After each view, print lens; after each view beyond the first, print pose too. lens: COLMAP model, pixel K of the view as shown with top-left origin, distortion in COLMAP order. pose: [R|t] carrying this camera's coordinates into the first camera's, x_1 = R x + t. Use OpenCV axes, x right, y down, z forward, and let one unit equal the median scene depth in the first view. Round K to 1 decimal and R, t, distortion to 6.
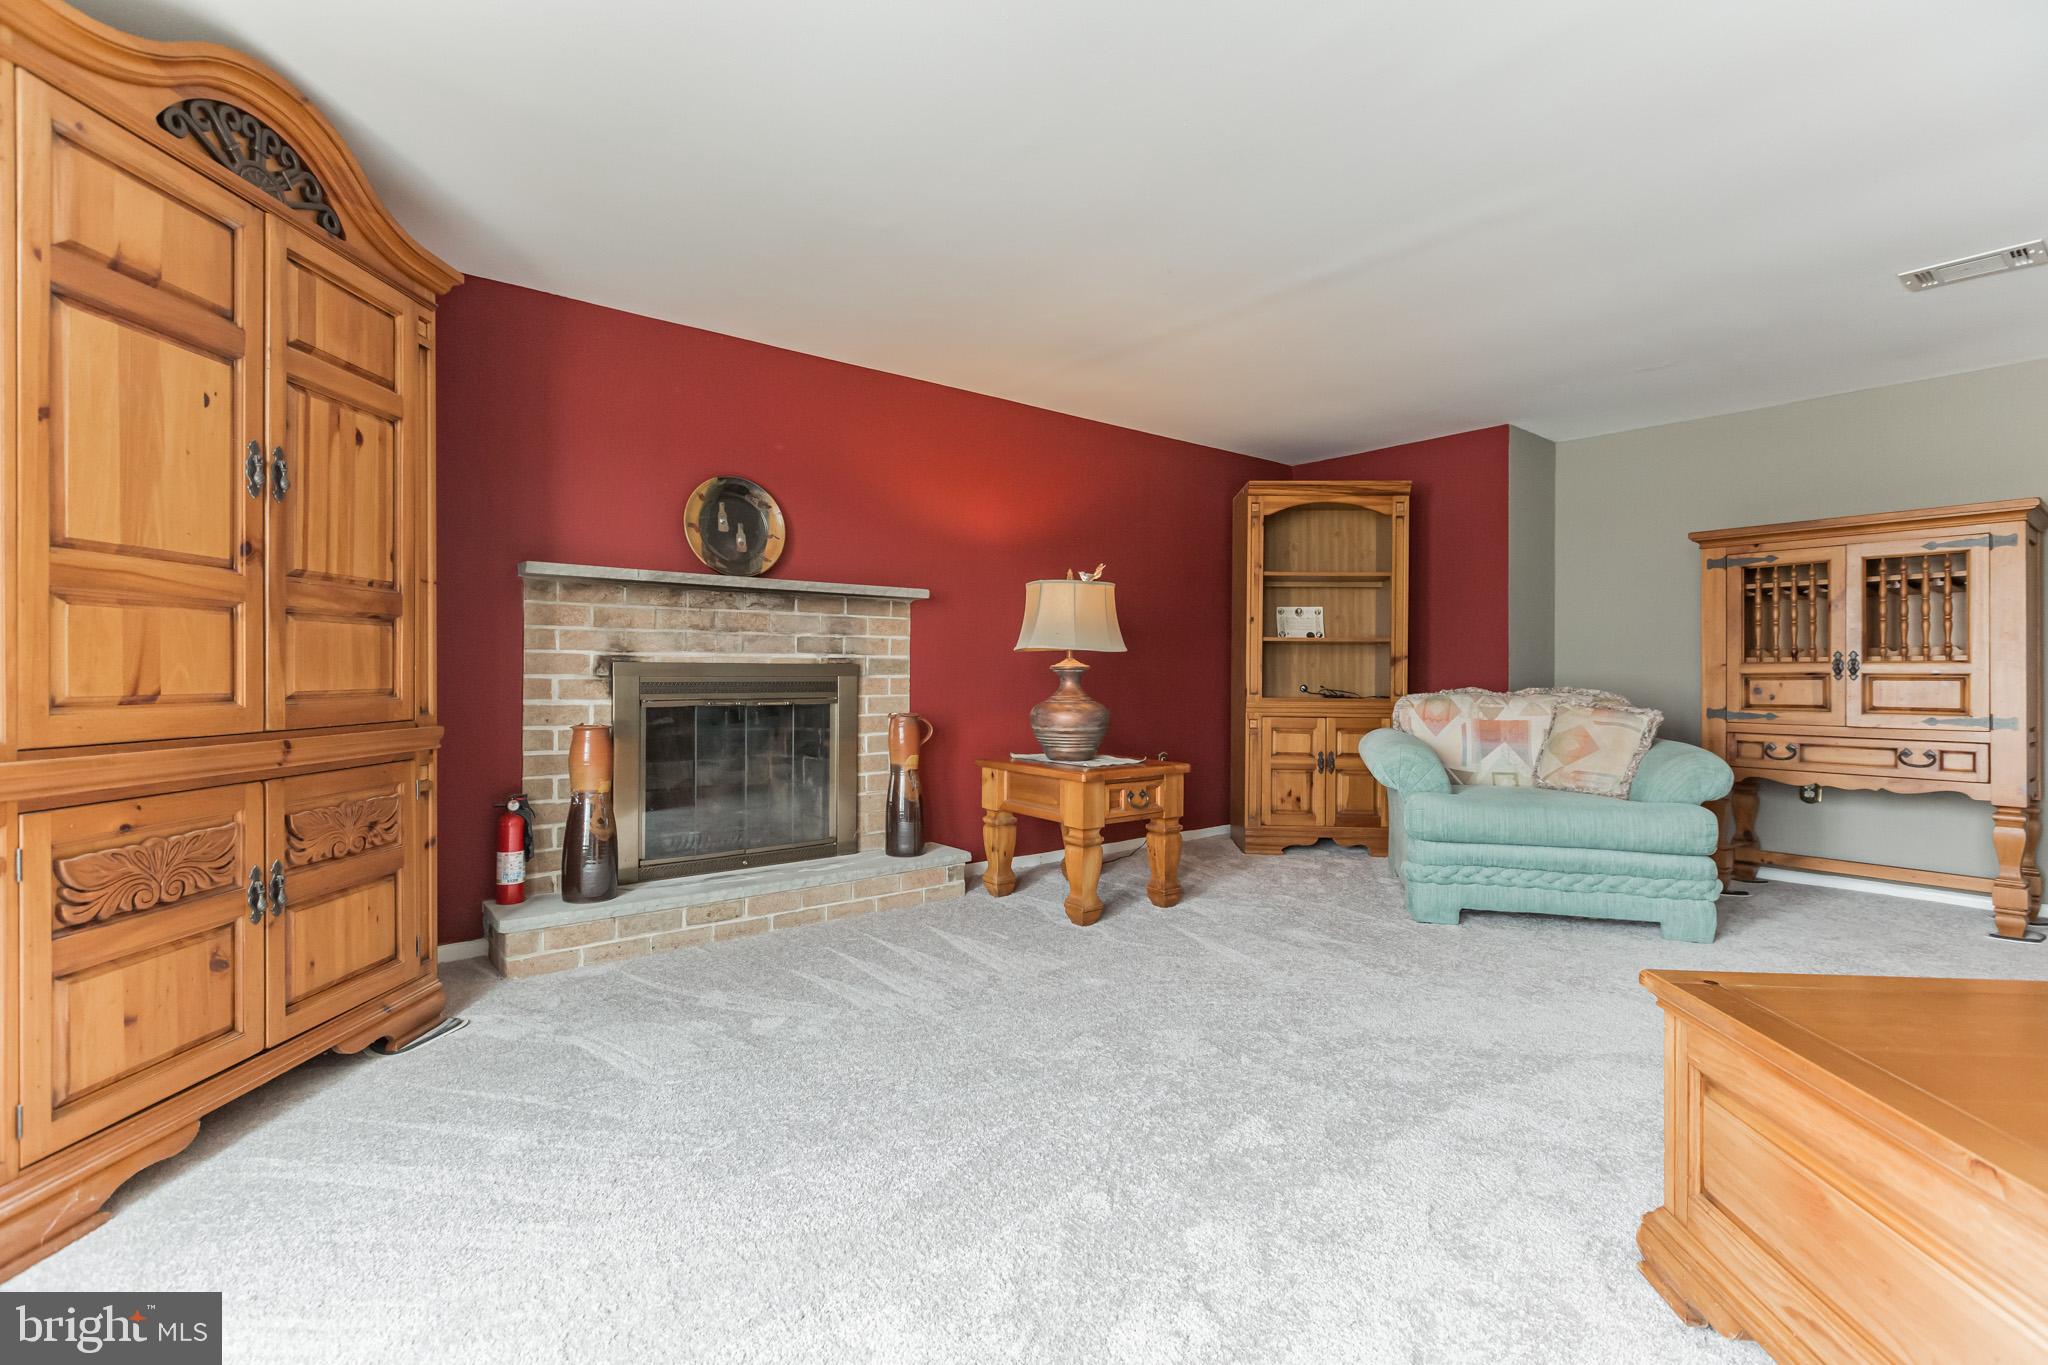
lens RADIAL K [[943.7, 0, 1024.0], [0, 943.7, 682.5], [0, 0, 1]] dist [0.000578, -0.000171]
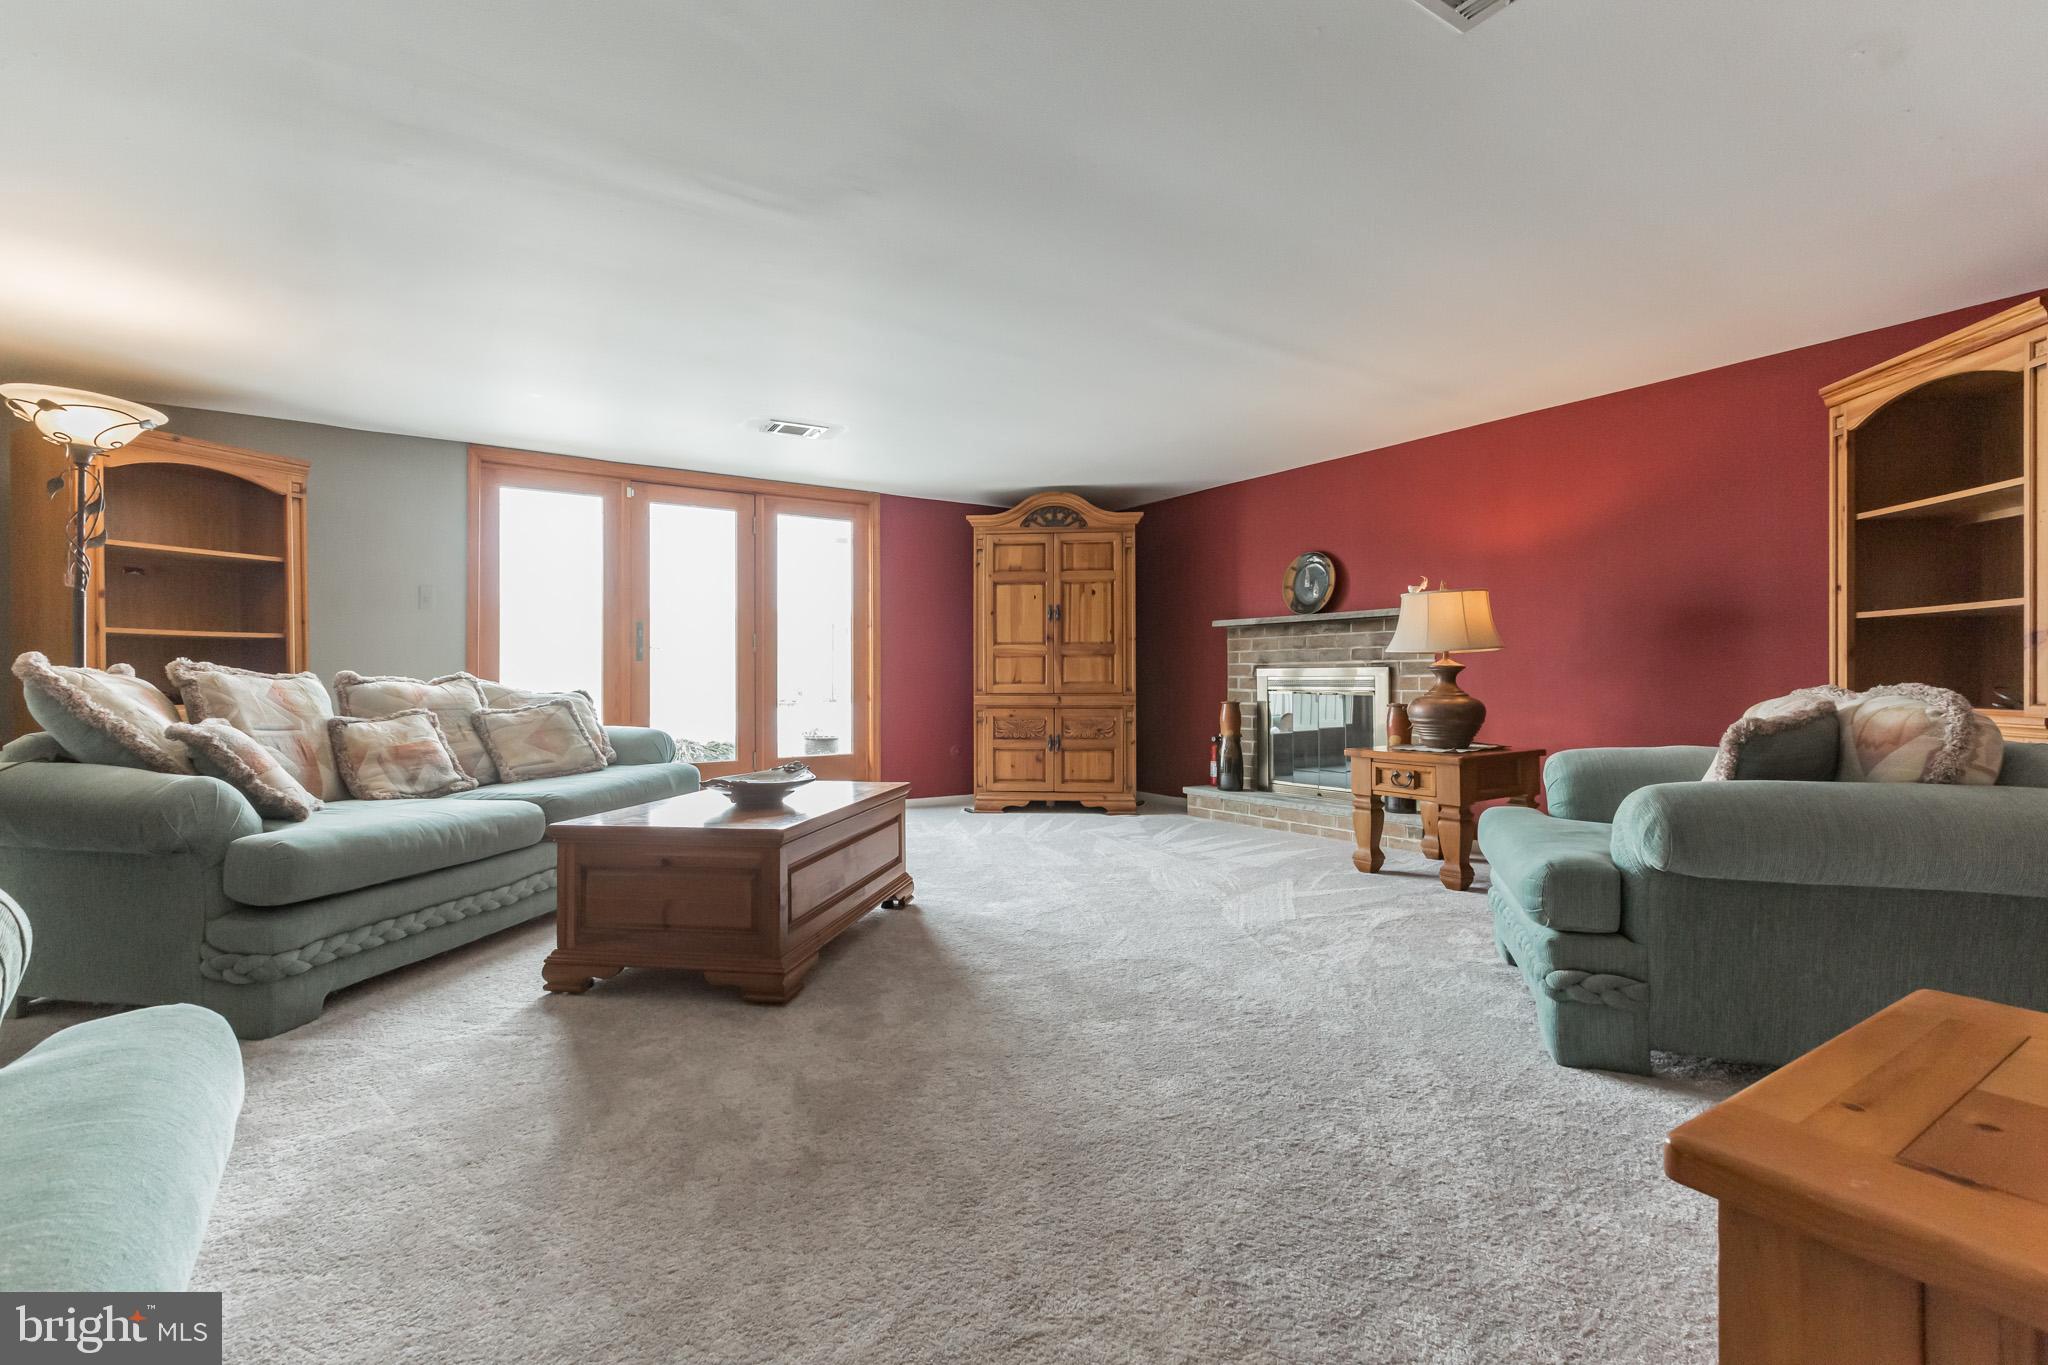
lens RADIAL K [[911.0, 0, 999.3], [0, 911.0, 688.9], [0, 0, 1]] dist [0.004116, 0.000332]
pose [[-0.119764, 0.010811, -0.992743, 2.069301], [-0.009161, 0.999886, 0.011994, 0.000831], [0.992760, 0.010531, -0.119652, 1.053768]]
